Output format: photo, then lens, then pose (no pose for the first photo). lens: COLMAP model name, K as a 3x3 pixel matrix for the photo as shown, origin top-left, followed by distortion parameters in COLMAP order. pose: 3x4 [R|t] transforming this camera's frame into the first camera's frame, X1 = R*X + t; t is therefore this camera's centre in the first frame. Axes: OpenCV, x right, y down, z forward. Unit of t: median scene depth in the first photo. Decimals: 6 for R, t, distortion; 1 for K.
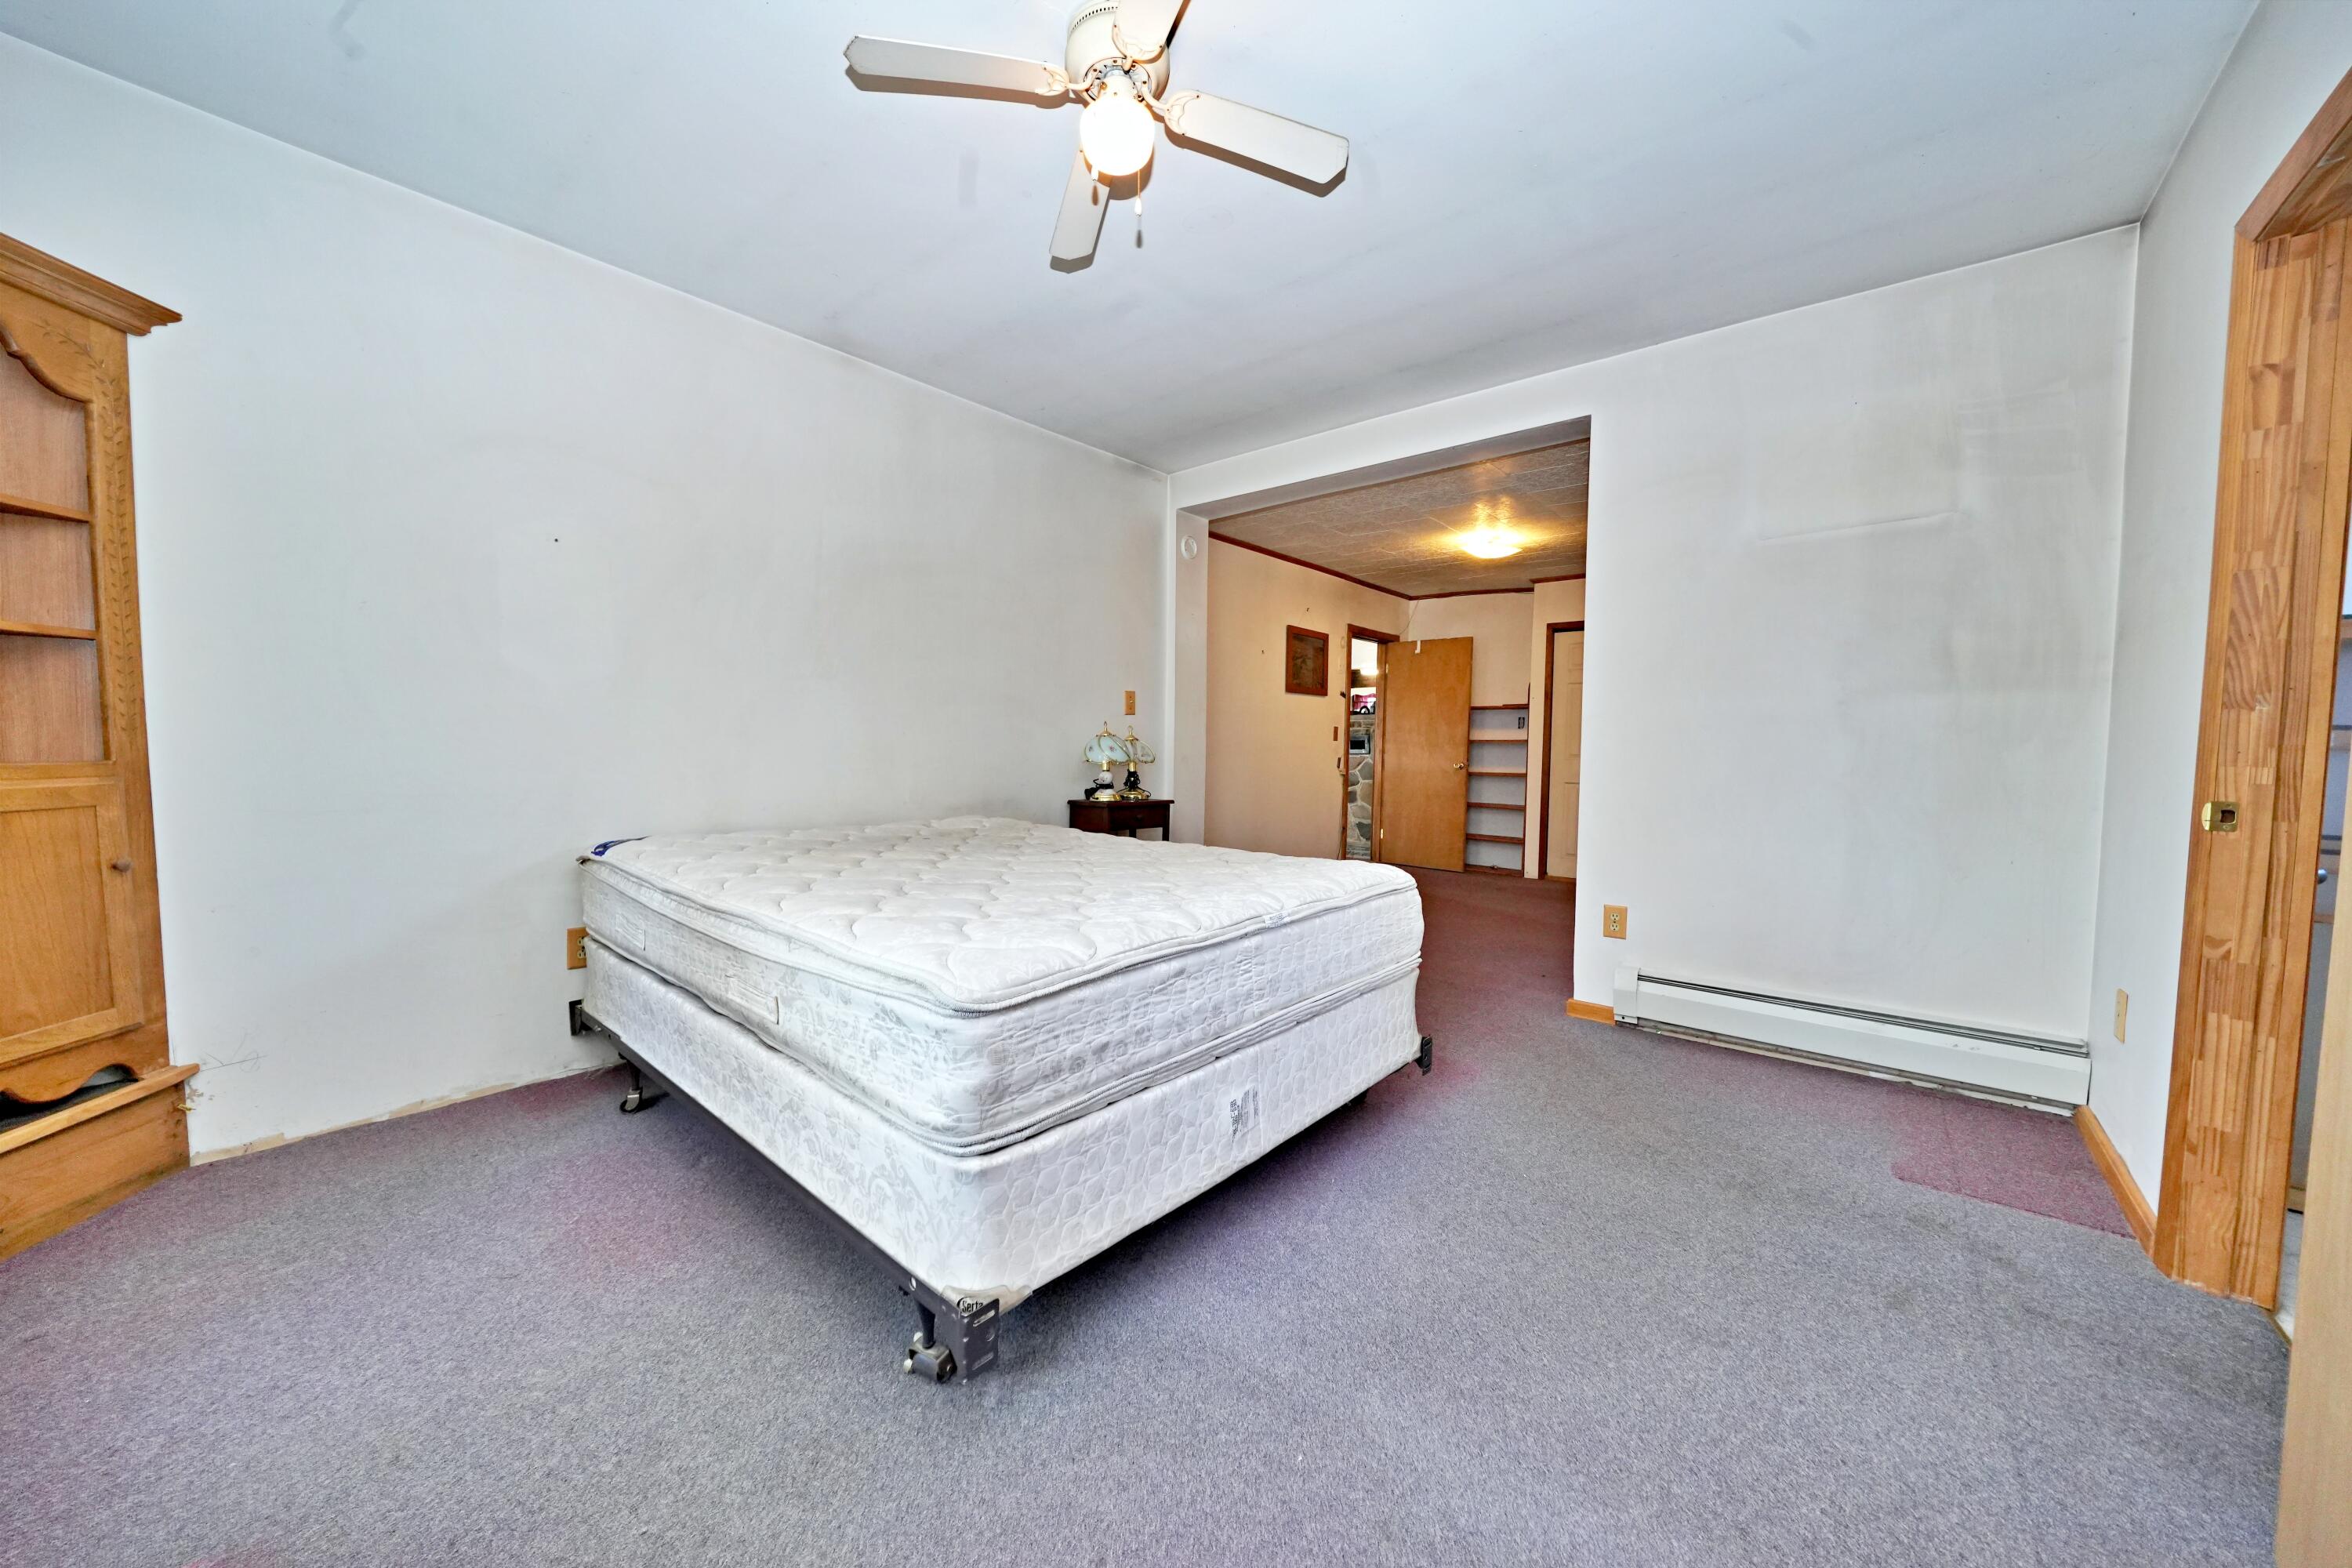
lens RADIAL K [[837.6, 0, 1168.3], [0, 837.6, 788.4], [0, 0, 1]] dist [-0.012302, 0.000143]
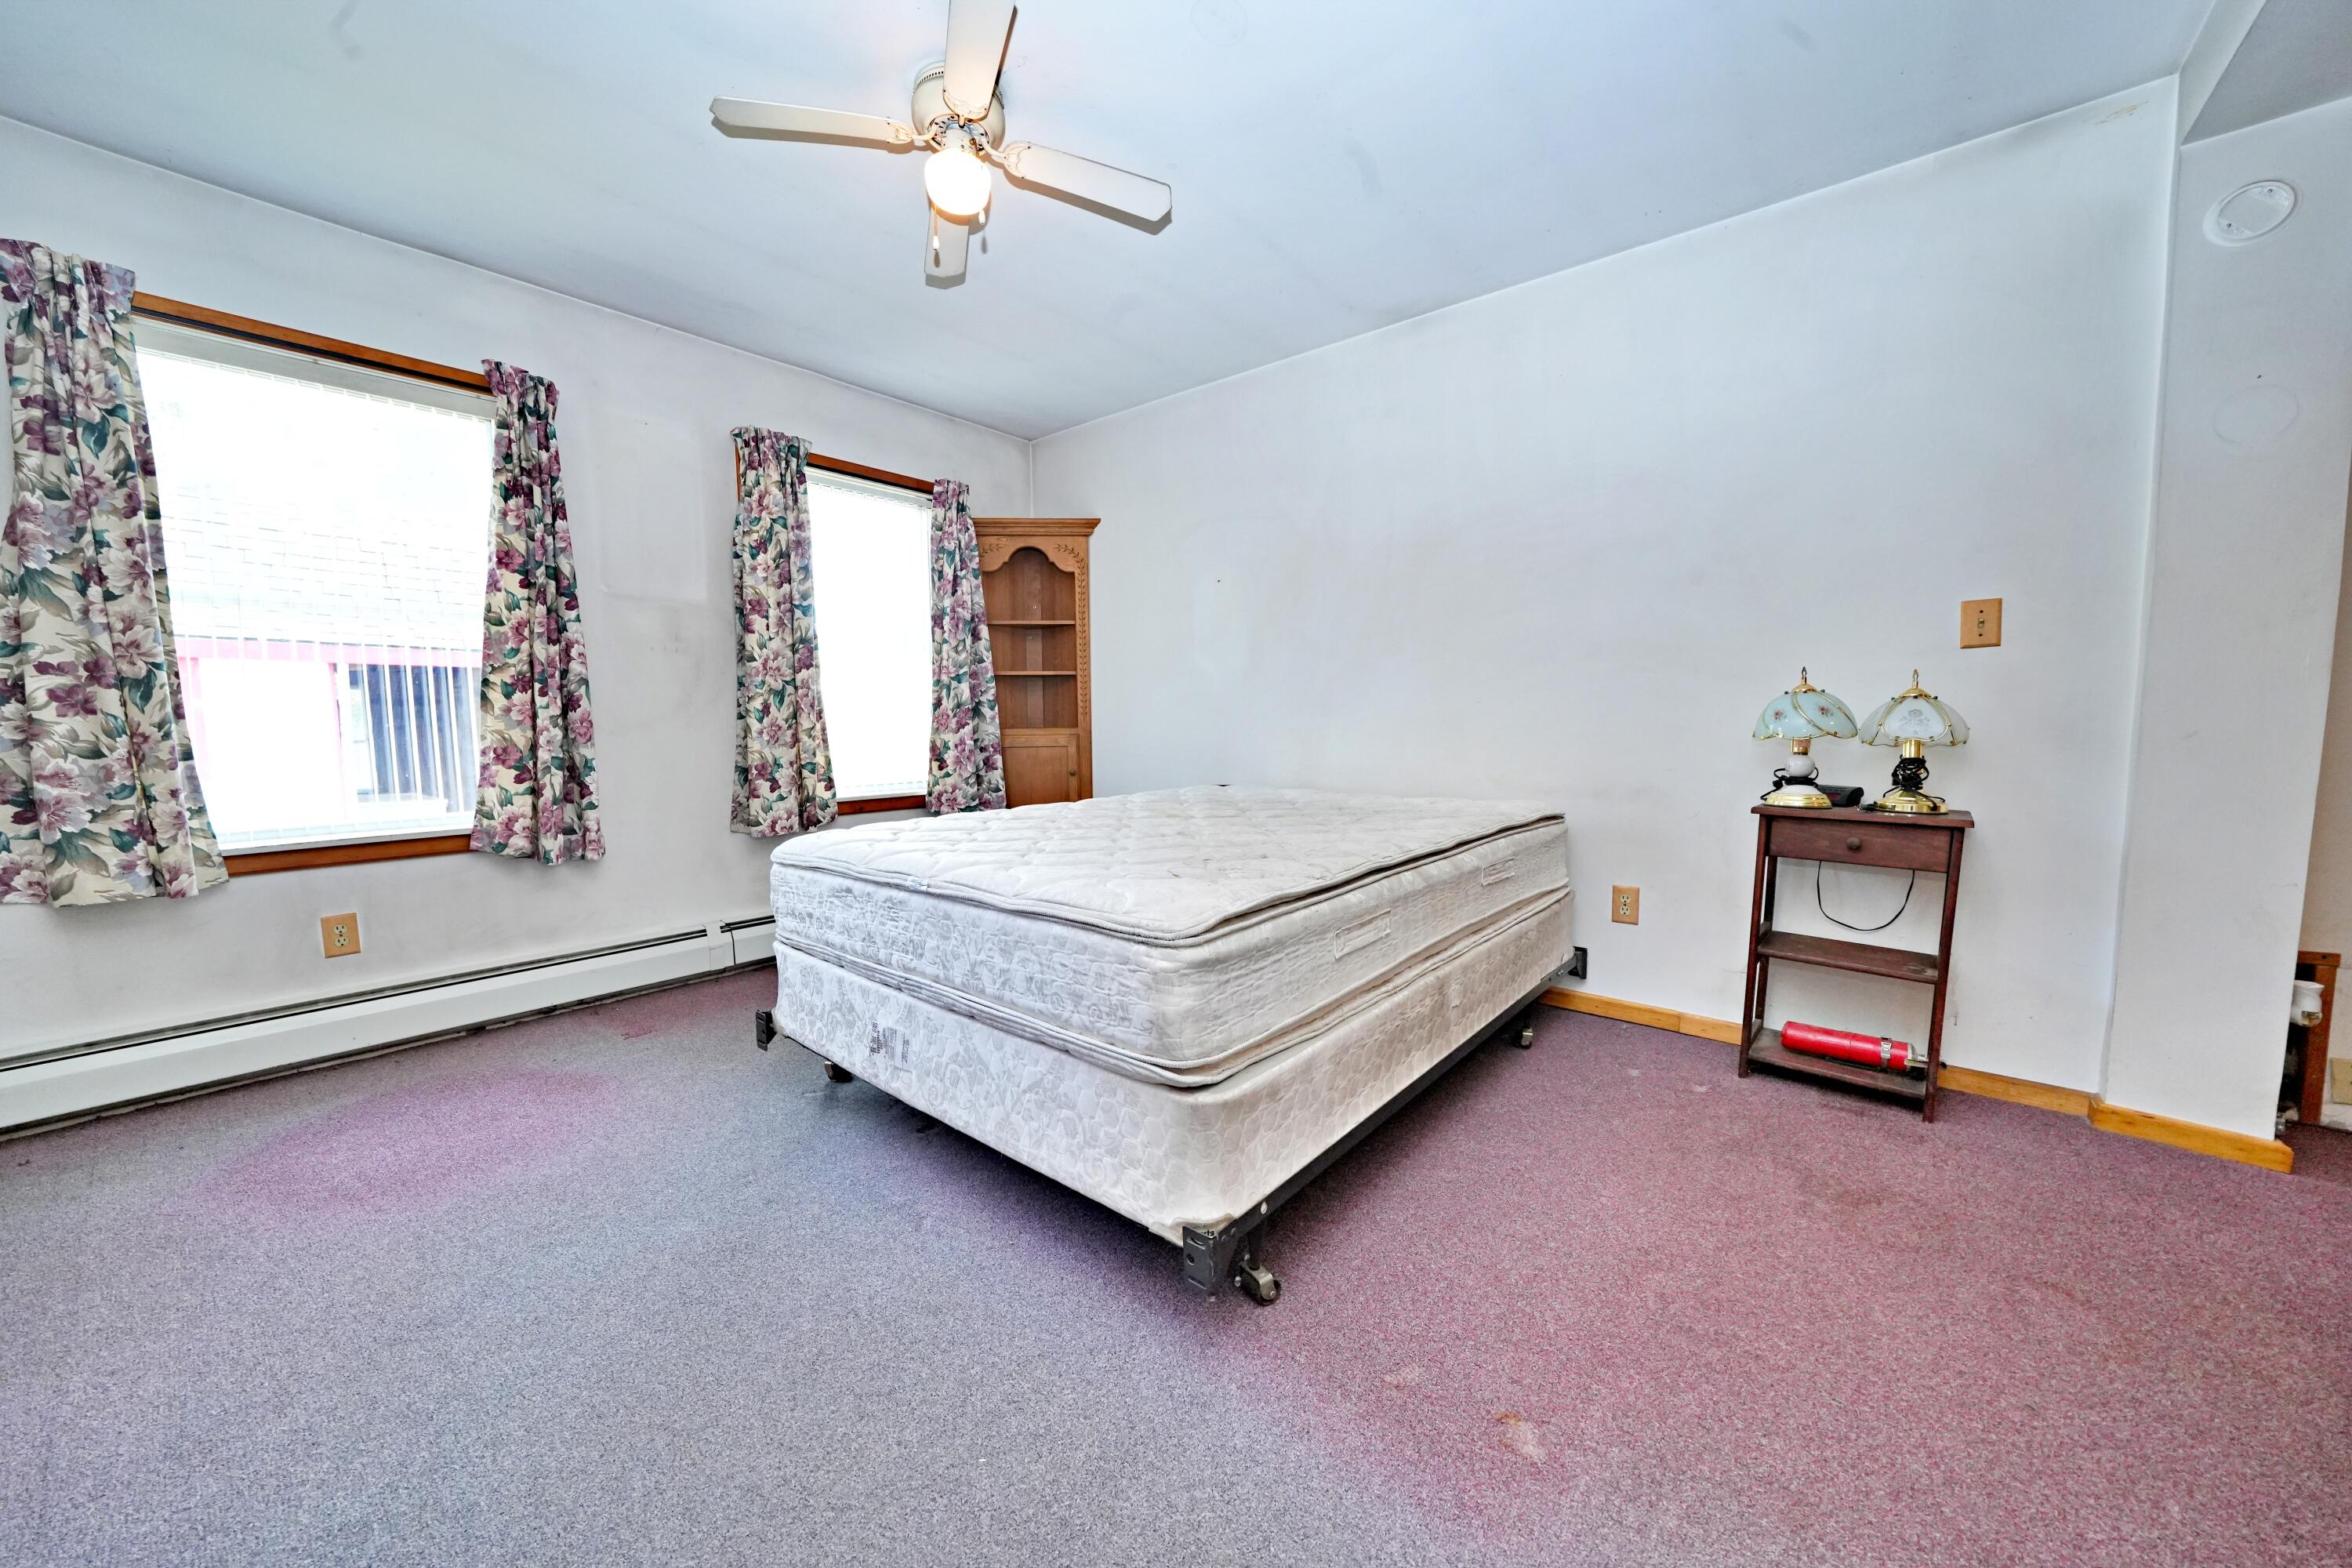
lens RADIAL K [[837.6, 0, 1170.2], [0, 837.6, 784.6], [0, 0, 1]] dist [-0.012302, 0.000143]
pose [[0.013021, 0.065934, -0.997739, 1.053289], [-0.044761, 0.996862, 0.065291, -0.037959], [0.998913, 0.043809, 0.015932, 1.203848]]
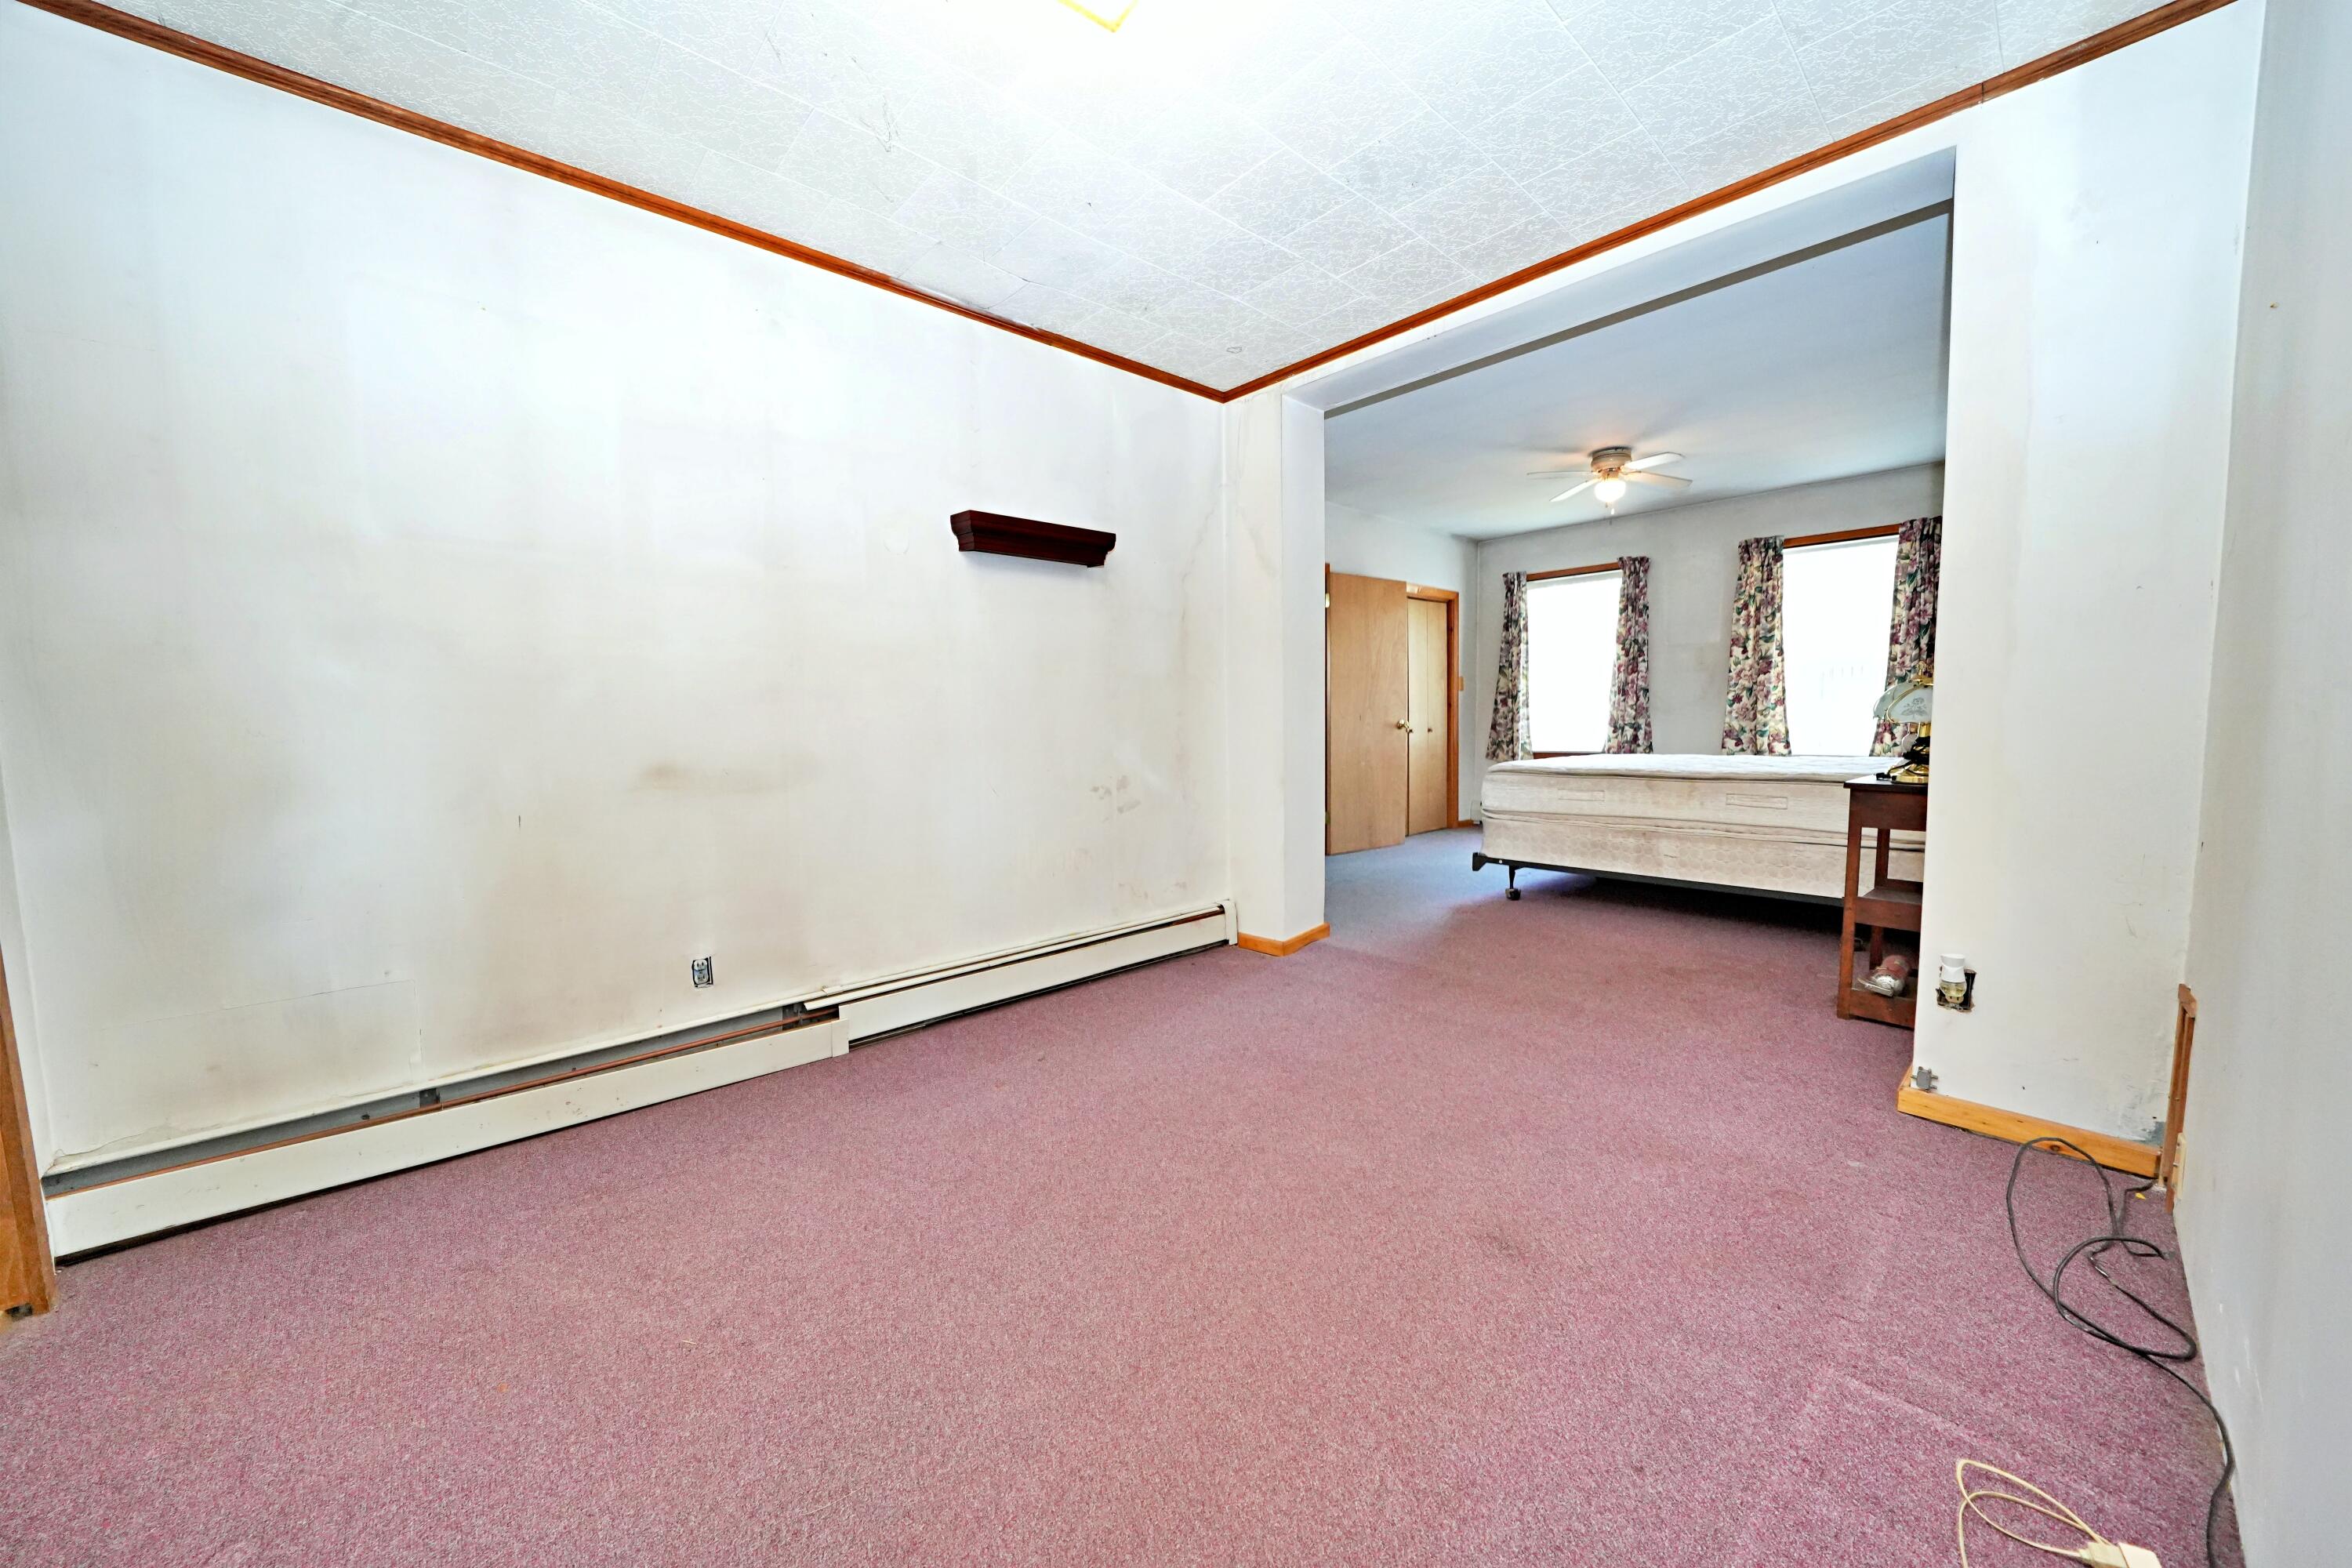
lens RADIAL K [[837.6, 0, 1179.4], [0, 837.6, 790.0], [0, 0, 1]] dist [-0.012302, 0.000143]
pose [[-0.993704, -0.002961, 0.111997, 1.016978], [0.012883, 0.990000, 0.140478, -0.117150], [-0.111293, 0.141037, -0.983729, 2.692875]]
